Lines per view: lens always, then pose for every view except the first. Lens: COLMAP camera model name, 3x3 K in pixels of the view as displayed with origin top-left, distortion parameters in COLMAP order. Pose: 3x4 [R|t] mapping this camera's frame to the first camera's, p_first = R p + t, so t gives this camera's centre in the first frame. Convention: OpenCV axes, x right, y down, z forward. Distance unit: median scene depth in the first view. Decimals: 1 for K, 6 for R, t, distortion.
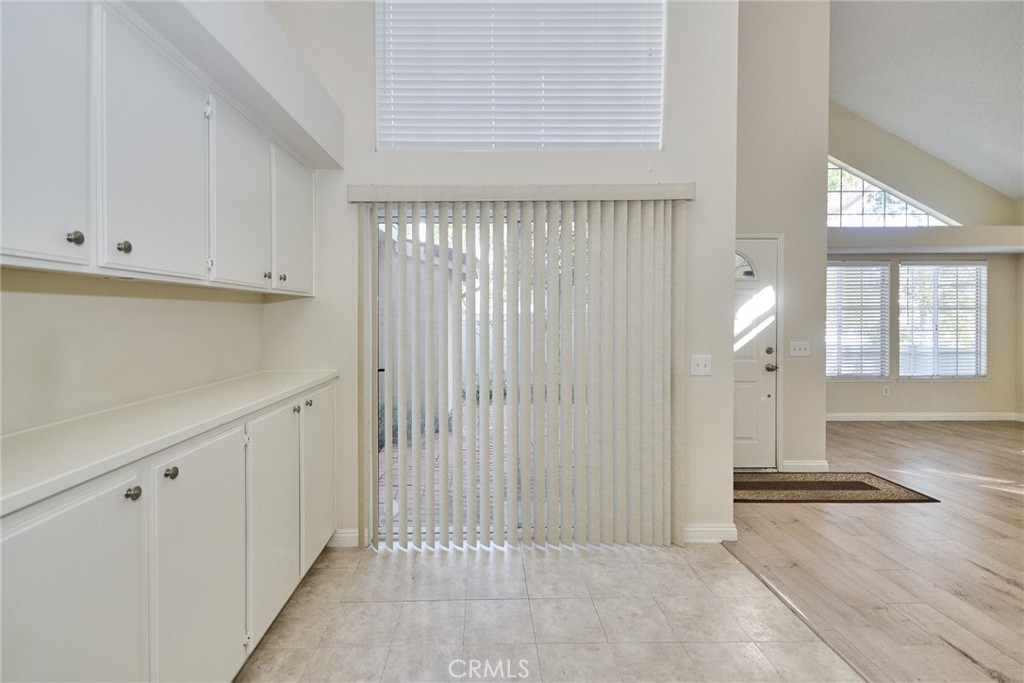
lens RADIAL K [[454.9, 0, 487.5], [0, 454.9, 320.5], [0, 0, 1]] dist [0.015099, -0.005954]
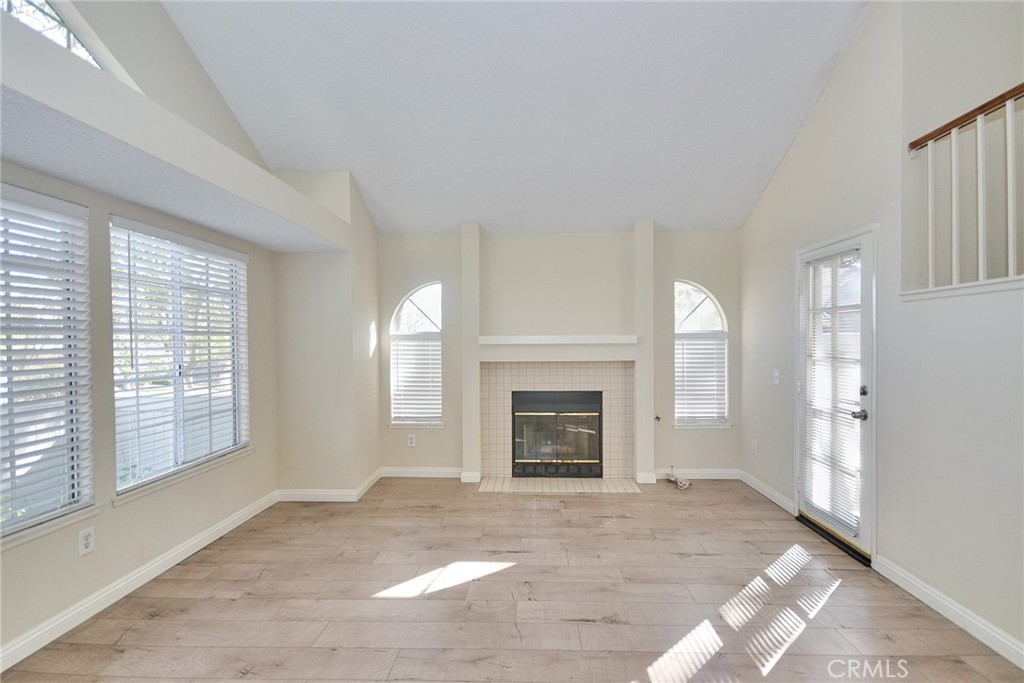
lens RADIAL K [[454.9, 0, 524.2], [0, 454.9, 348.3], [0, 0, 1]] dist [0.015099, -0.005954]
pose [[0.036777, -0.012936, 0.999240, 0.745952], [0.016327, 0.999791, 0.012343, -0.012314], [-0.999190, 0.015860, 0.036981, 0.919622]]
